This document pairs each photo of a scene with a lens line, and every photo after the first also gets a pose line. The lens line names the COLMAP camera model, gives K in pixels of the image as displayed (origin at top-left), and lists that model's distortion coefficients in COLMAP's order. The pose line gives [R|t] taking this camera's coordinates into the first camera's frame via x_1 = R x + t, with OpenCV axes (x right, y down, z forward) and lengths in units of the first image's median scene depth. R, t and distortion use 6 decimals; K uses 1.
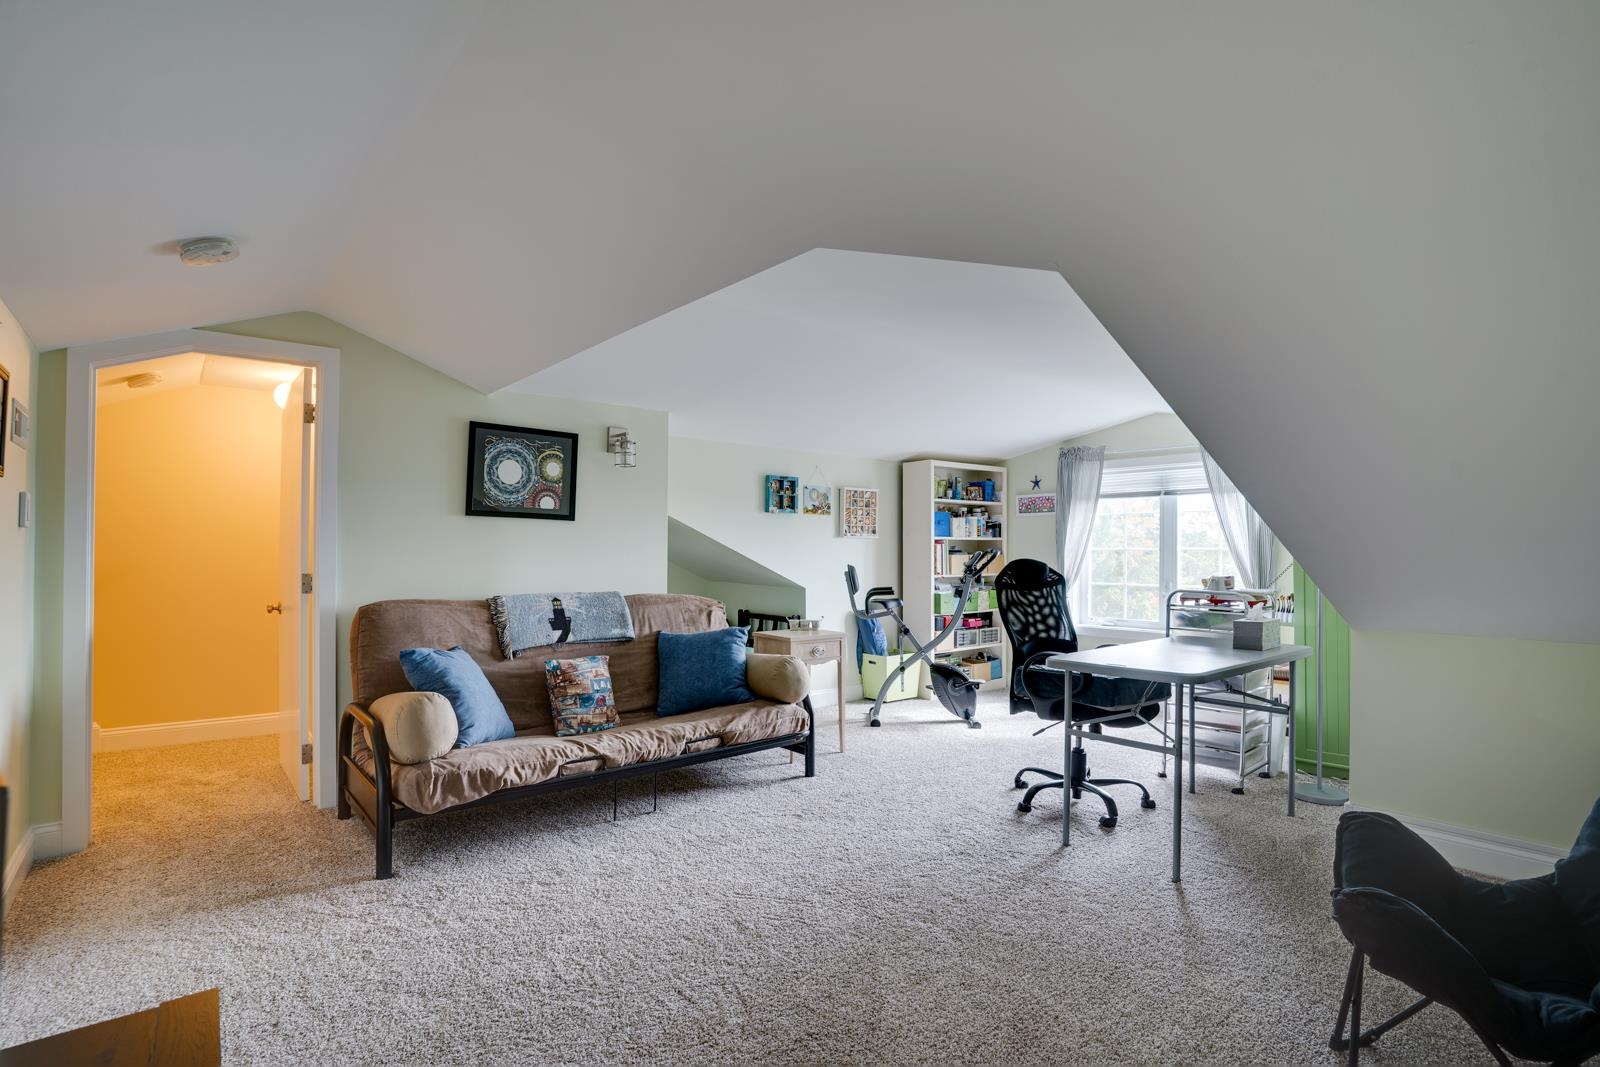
lens RADIAL K [[822.0, 0, 799.9], [0, 822.0, 544.0], [0, 0, 1]] dist [-0.001131, -0.000101]
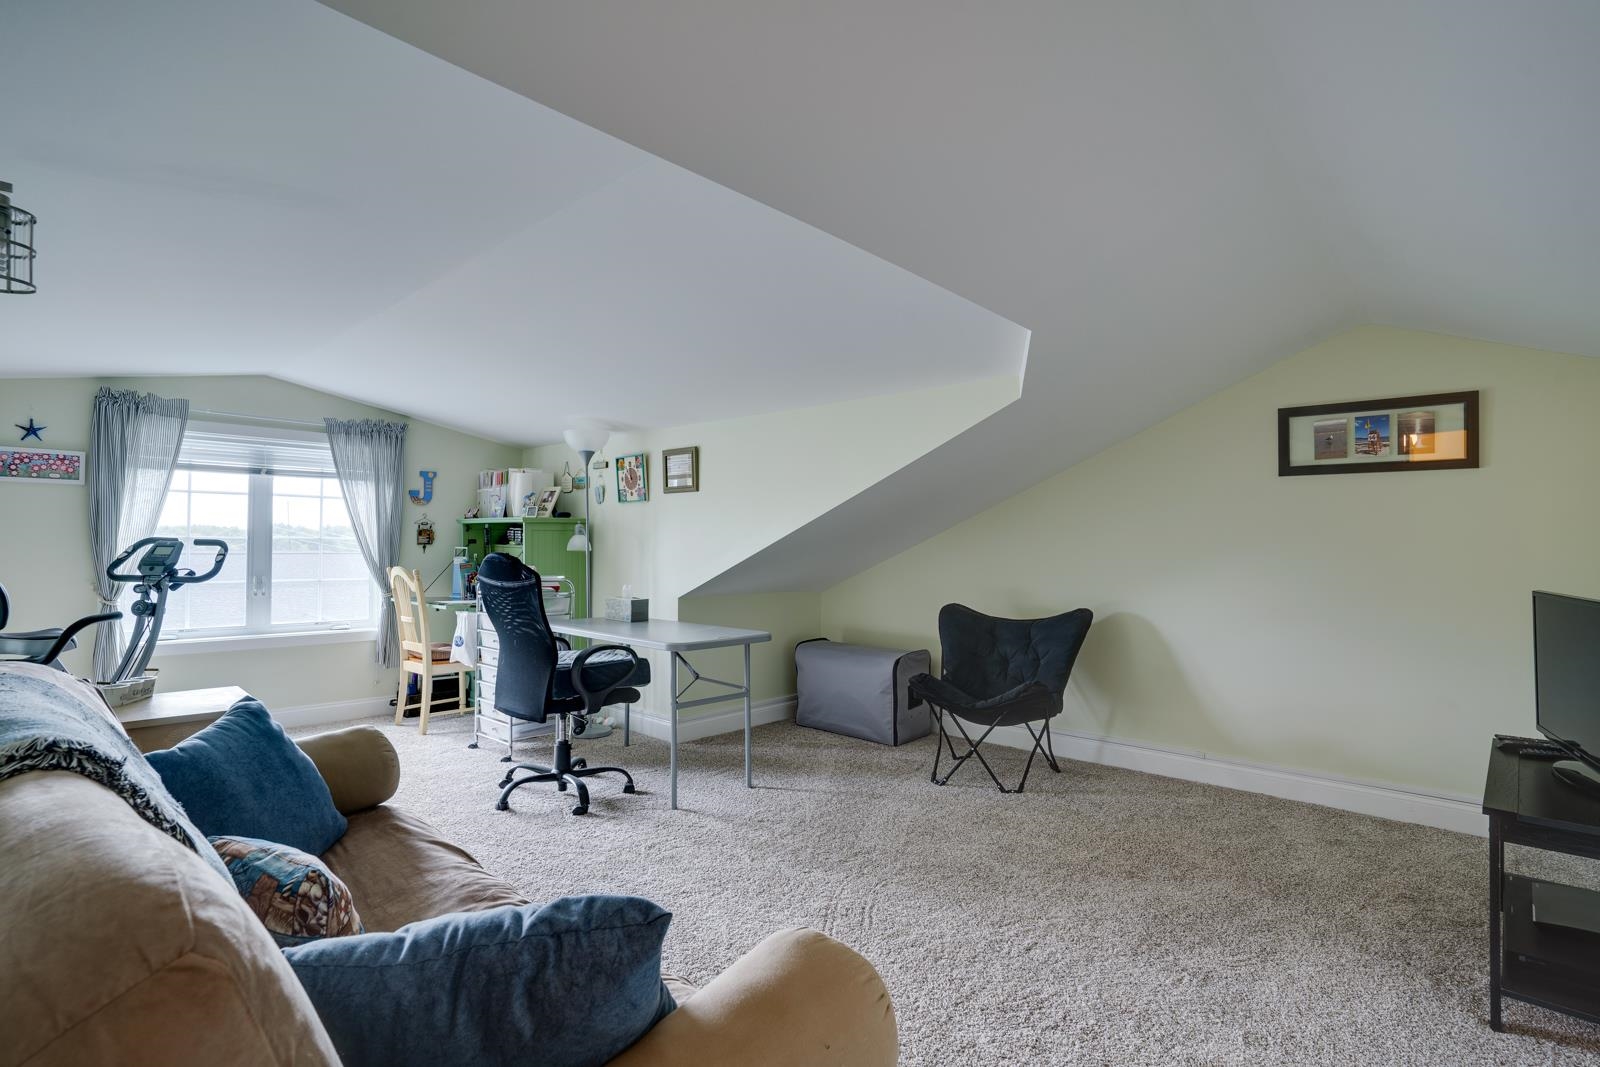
lens RADIAL K [[822.0, 0, 798.3], [0, 822.0, 532.7], [0, 0, 1]] dist [-0.001131, -0.000101]
pose [[-0.134345, 0.006637, 0.990912, -0.450217], [-0.019441, 0.999767, -0.009332, -0.001816], [-0.990744, -0.020518, -0.134185, 0.547269]]
